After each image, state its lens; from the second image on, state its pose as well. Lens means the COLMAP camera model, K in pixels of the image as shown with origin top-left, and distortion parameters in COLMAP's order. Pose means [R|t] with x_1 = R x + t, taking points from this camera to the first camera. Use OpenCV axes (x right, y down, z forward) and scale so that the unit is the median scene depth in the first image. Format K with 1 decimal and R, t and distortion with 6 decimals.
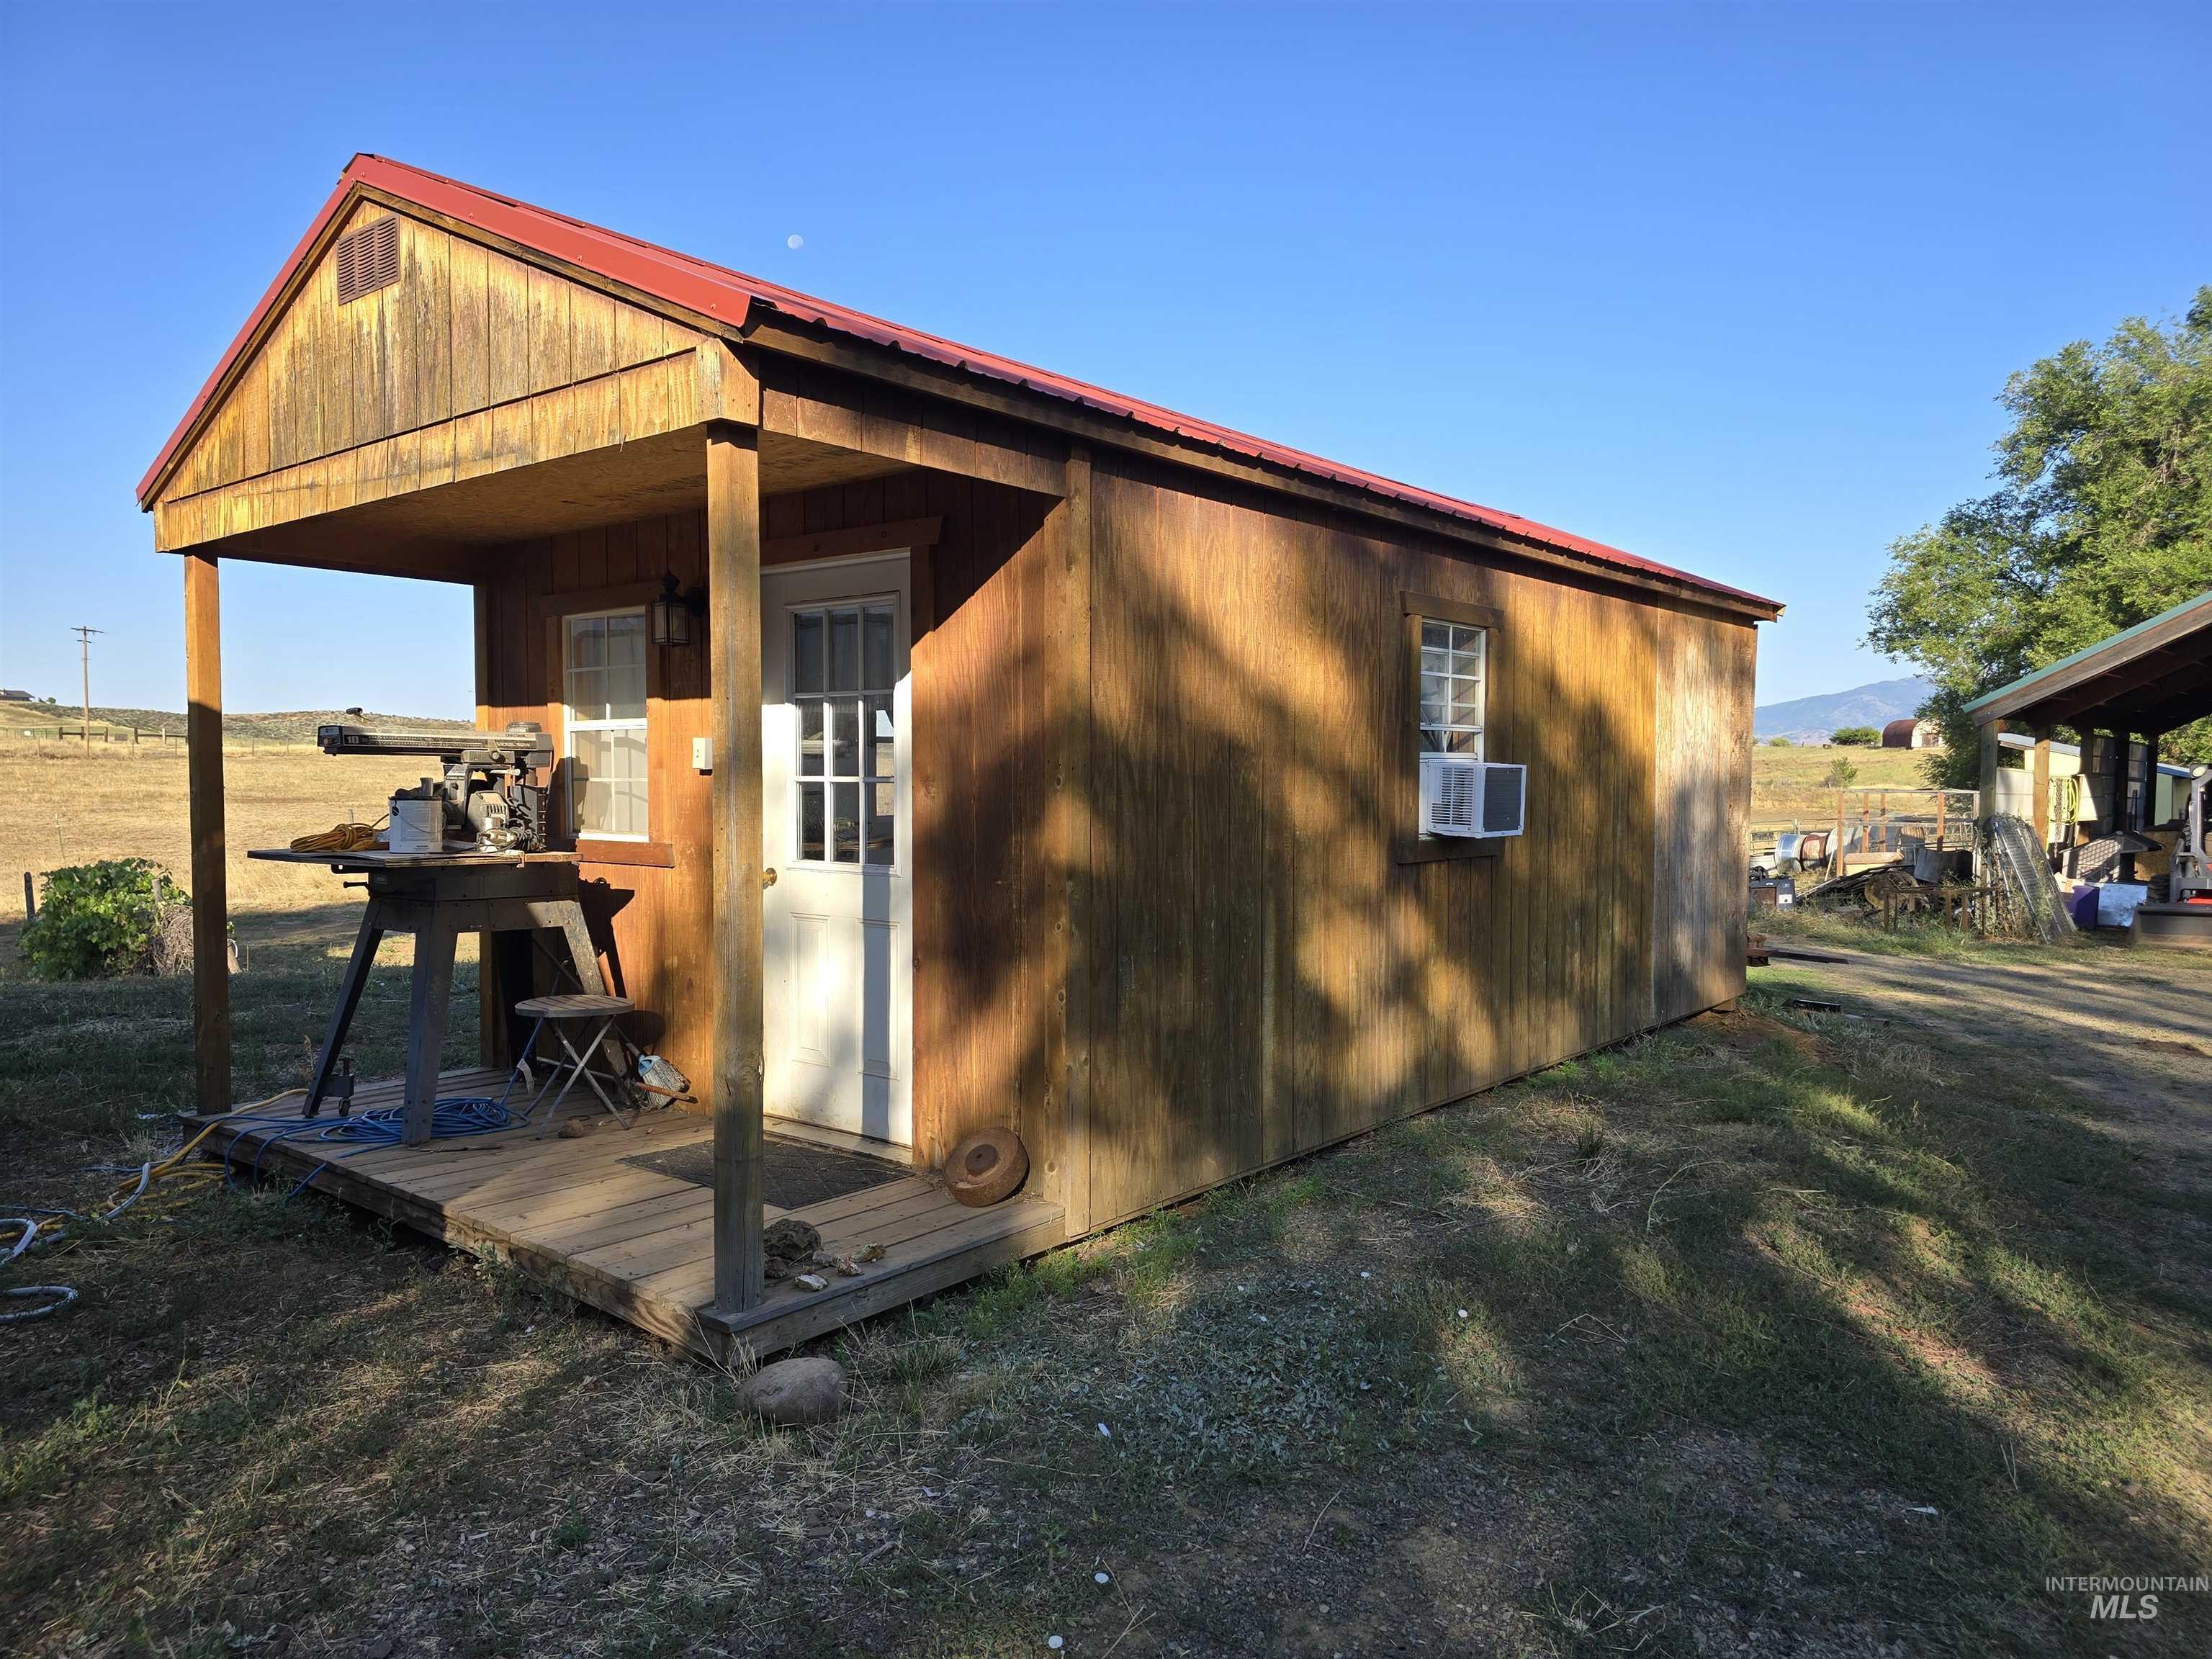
lens RADIAL K [[1502.0, 0, 1108.7], [0, 1502.0, 833.0], [0, 0, 1]] dist [-0.002314, -0.000937]
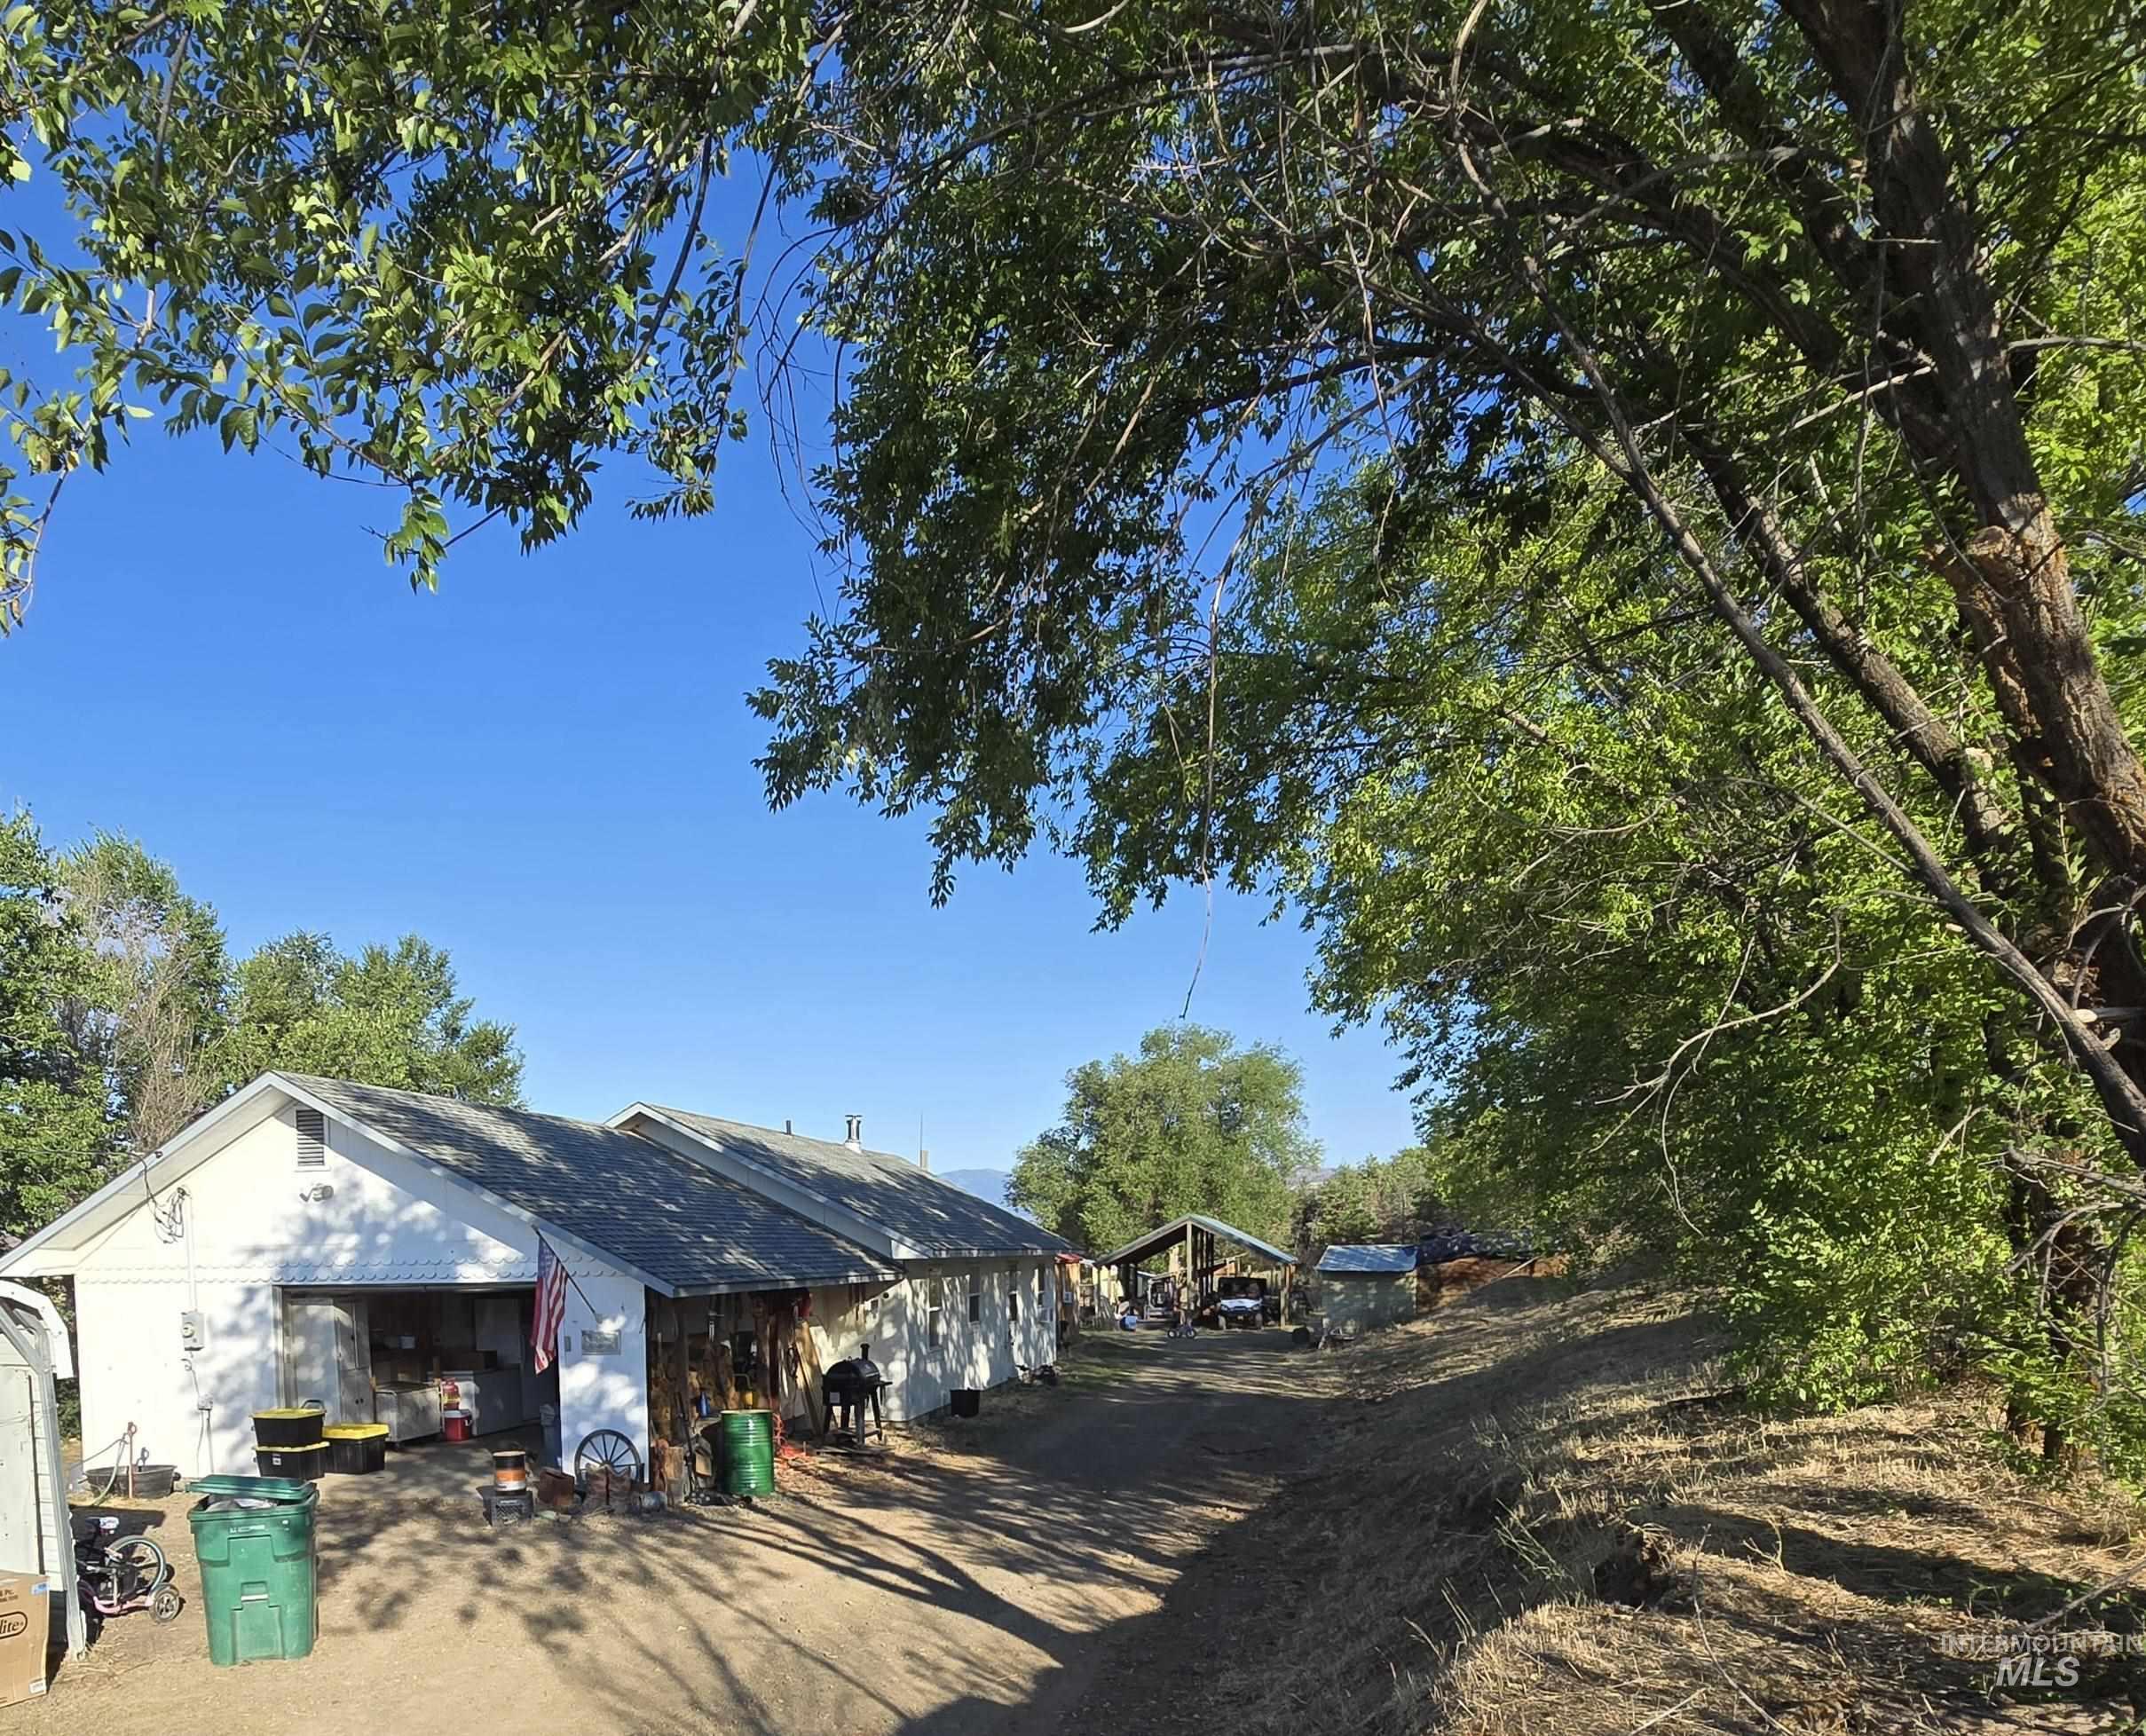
lens RADIAL K [[1781.3, 0, 1072.5], [0, 1781.3, 869.0], [0, 0, 1]] dist [0.000084, 0.000036]
pose [[0.836726, 0.107670, 0.536933, -0.695610], [0.031631, 0.969341, -0.243674, 0.014230], [-0.546707, 0.220872, 0.807667, -0.978340]]
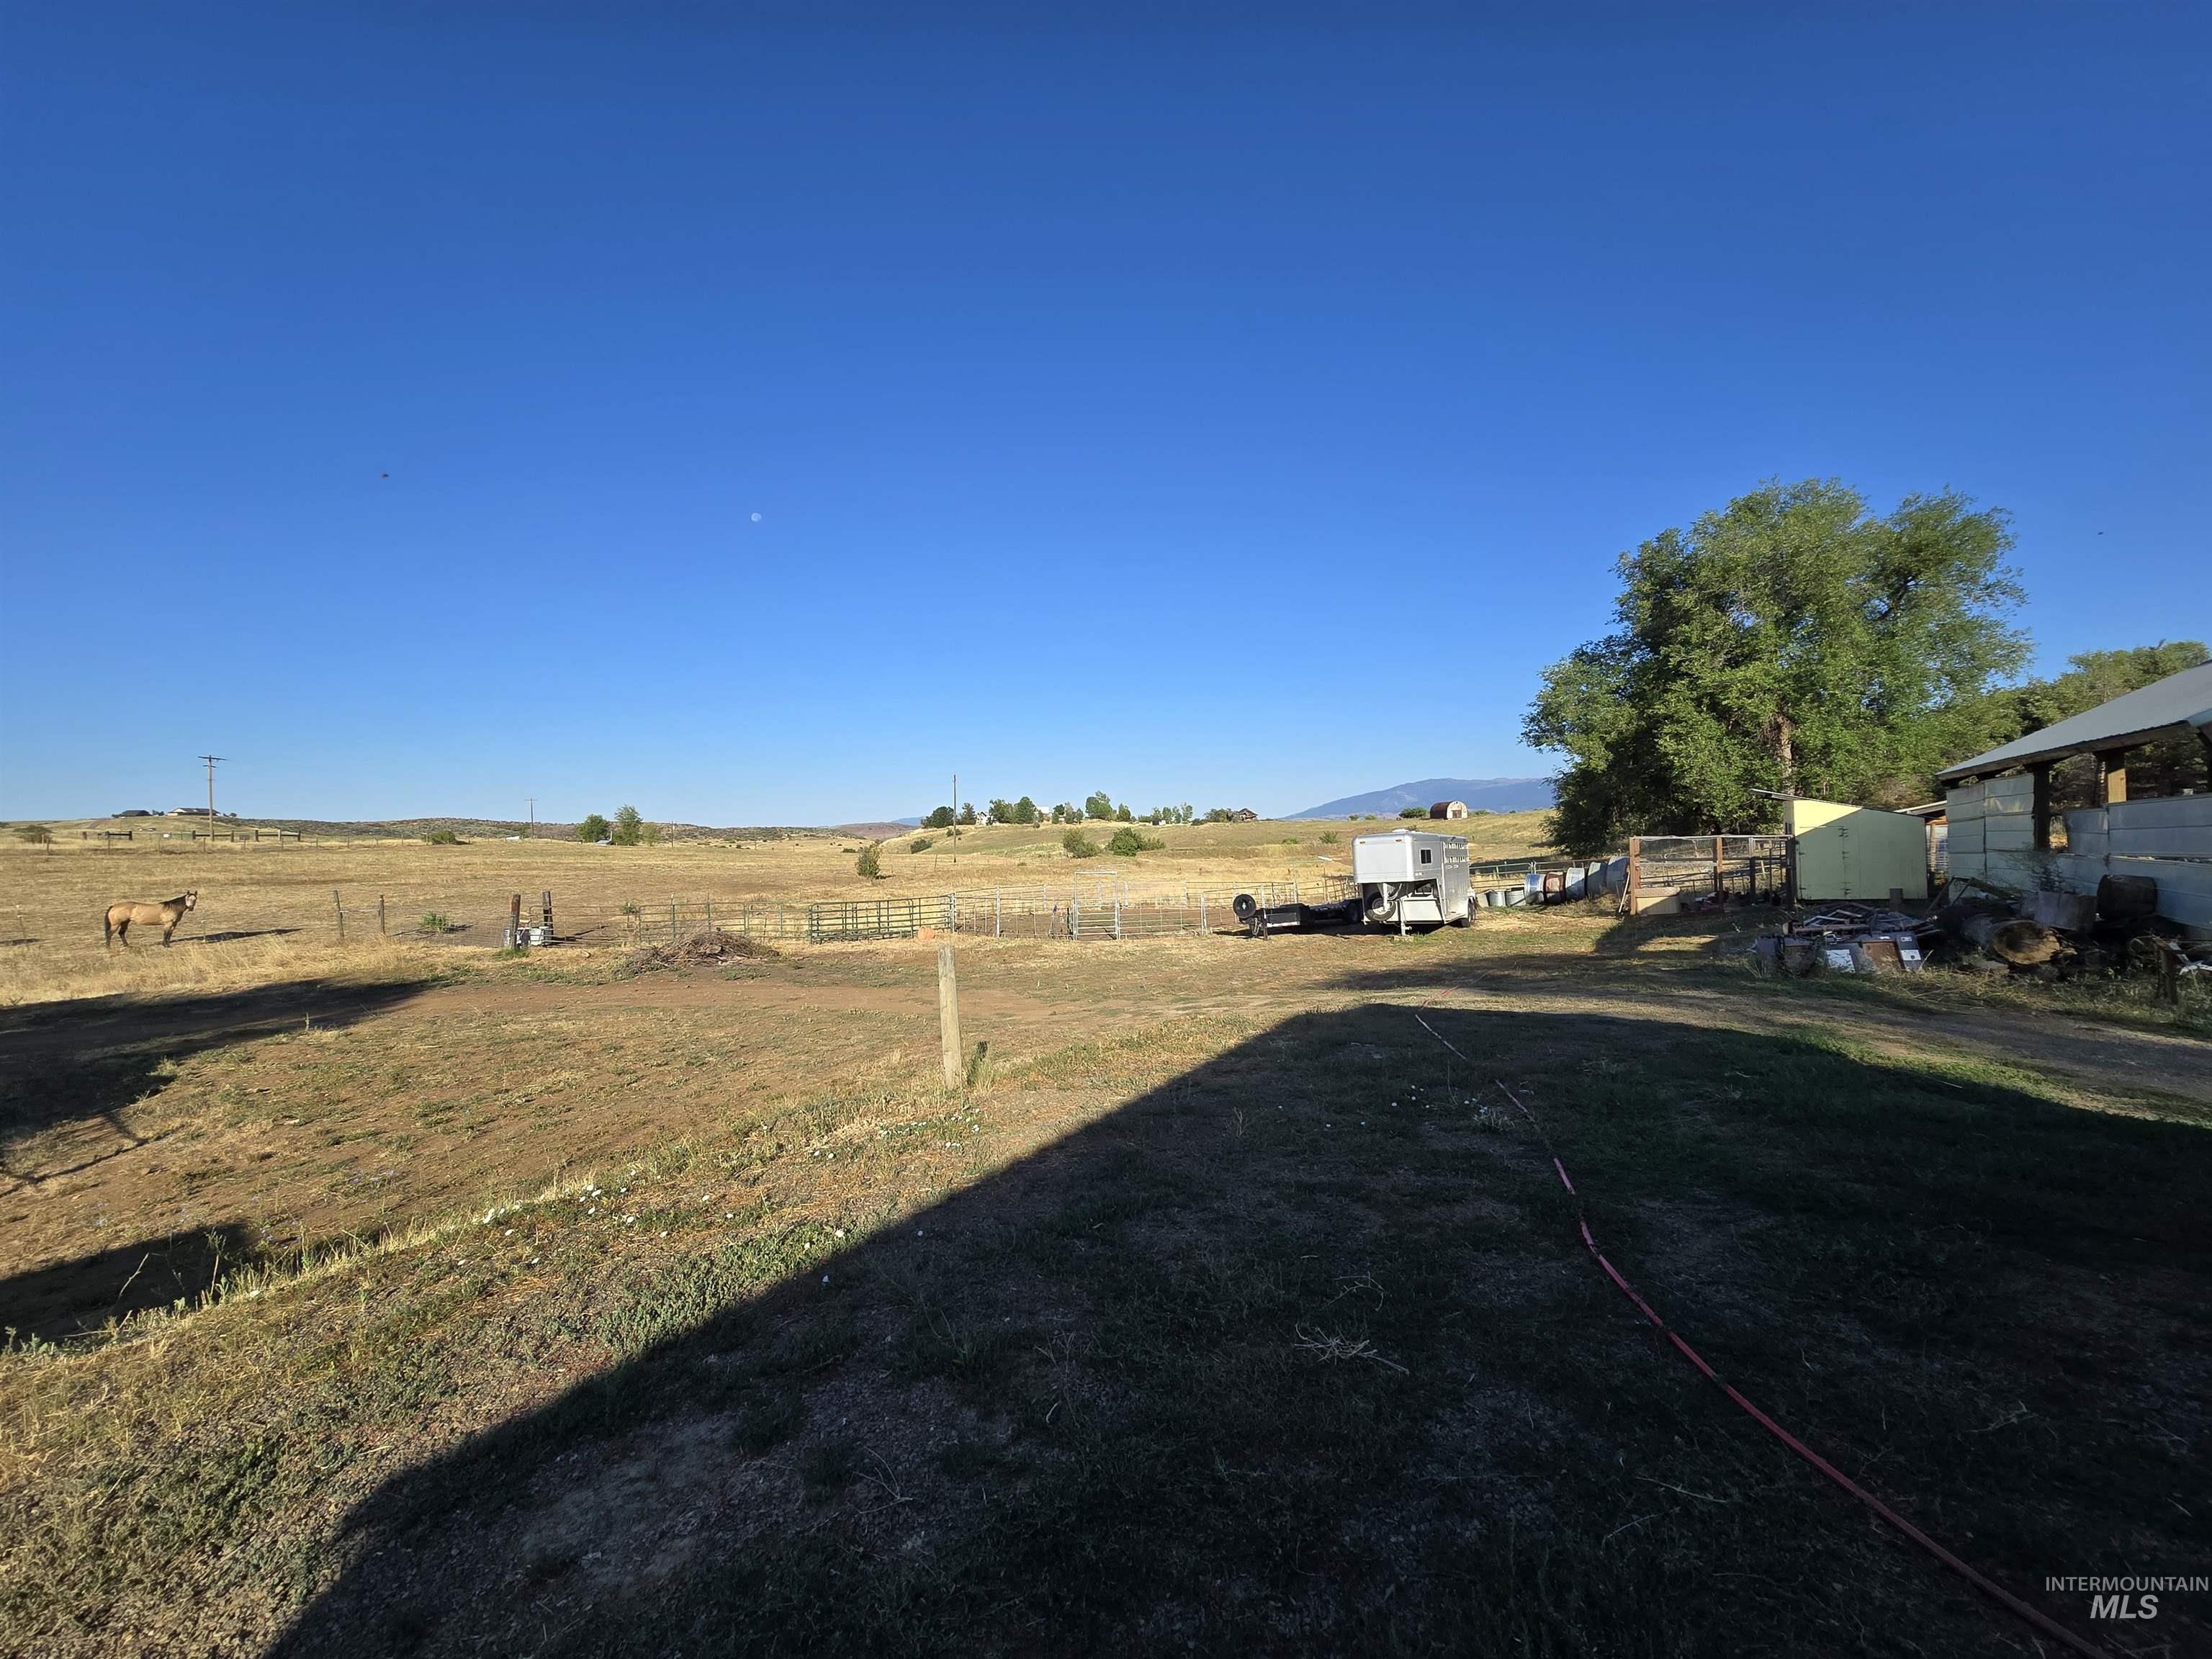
lens RADIAL K [[878.3, 0, 1104.0], [0, 878.3, 835.4], [0, 0, 1]] dist [-0.000364, -0.000030]
pose [[0.986069, -0.022968, 0.164741, -0.040647], [0.031258, 0.998363, -0.047903, -0.006652], [-0.163371, 0.052385, 0.985173, 0.252597]]
